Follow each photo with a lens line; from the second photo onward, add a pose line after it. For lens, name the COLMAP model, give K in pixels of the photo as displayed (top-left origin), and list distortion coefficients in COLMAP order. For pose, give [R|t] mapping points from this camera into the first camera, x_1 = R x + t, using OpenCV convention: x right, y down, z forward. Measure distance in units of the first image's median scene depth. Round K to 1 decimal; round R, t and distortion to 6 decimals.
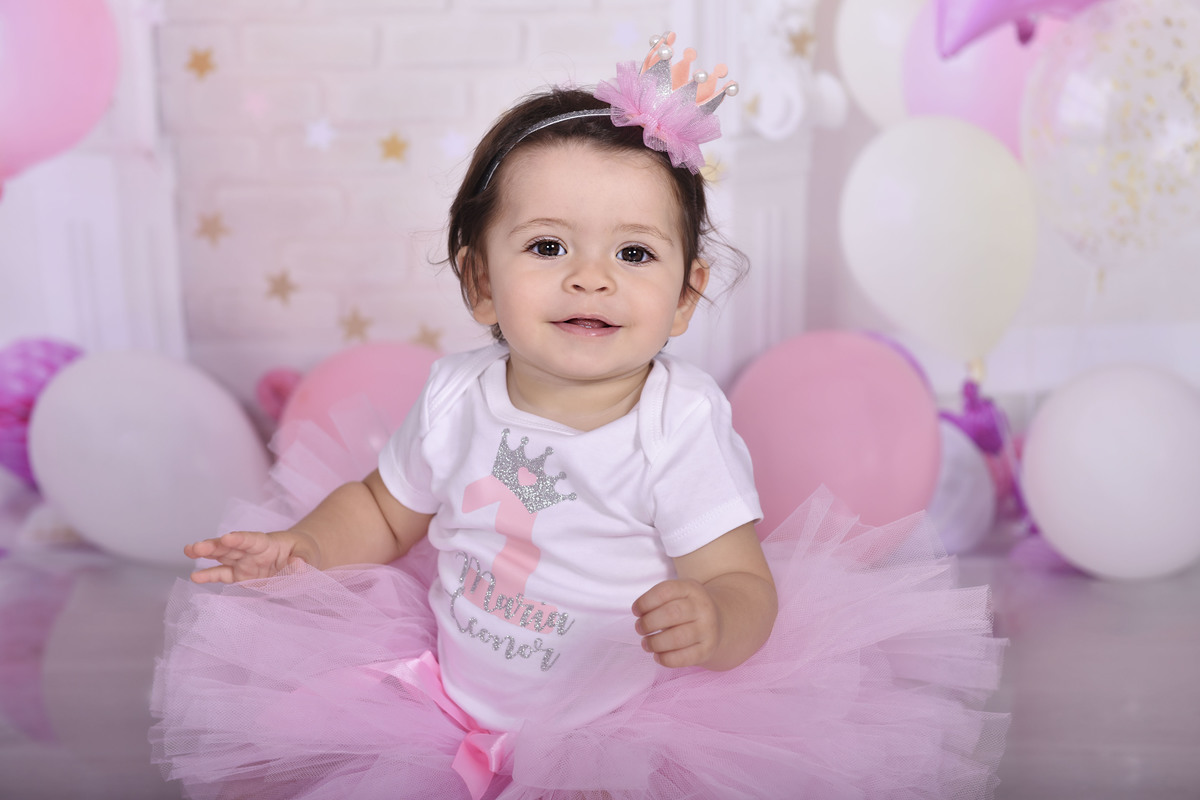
lens RADIAL K [[2286.6, 0, 600.0], [0, 2286.6, 400.0], [0, 0, 1]] dist [0.104473, -0.307813]
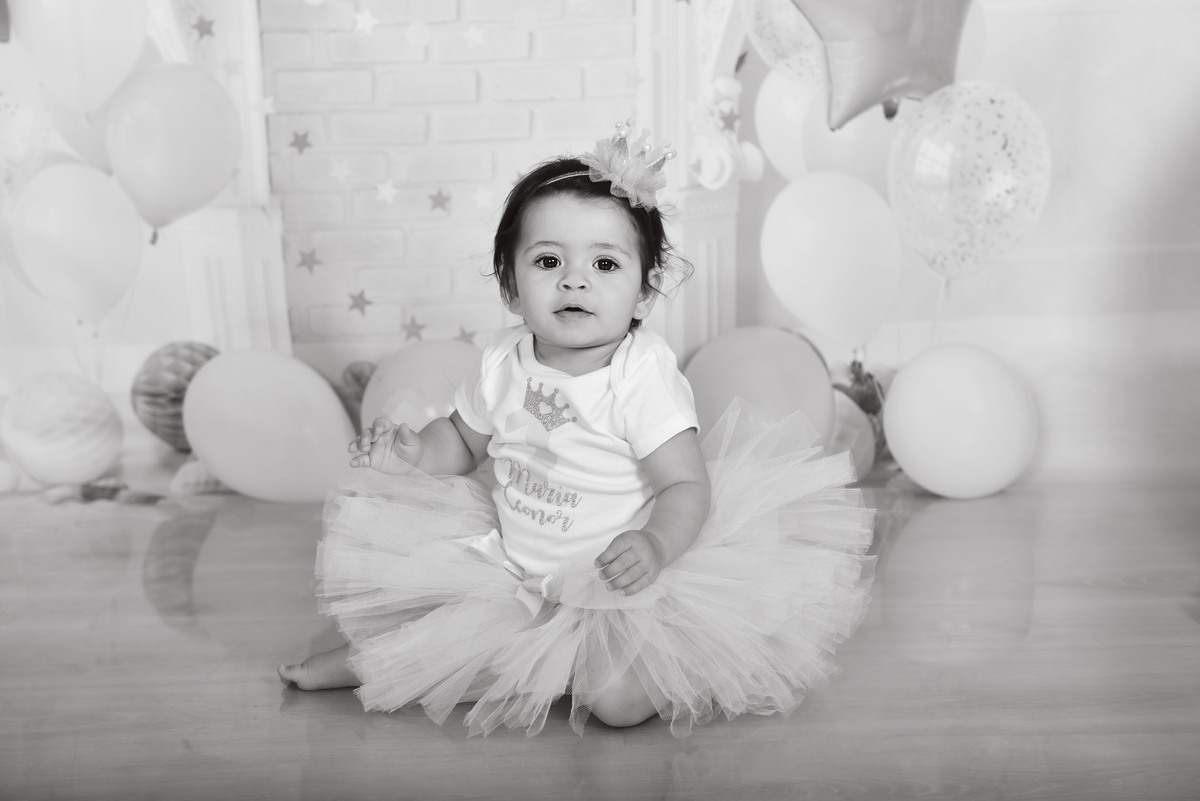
lens RADIAL K [[1841.8, 0, 605.5], [0, 1841.8, 403.2], [0, 0, 1]] dist [0.134342, -0.086825]
pose [[0.999784, -0.017791, 0.010757, -0.003335], [0.017787, 0.999842, 0.000468, 0.014400], [-0.010764, -0.000277, 0.999942, -0.125126]]
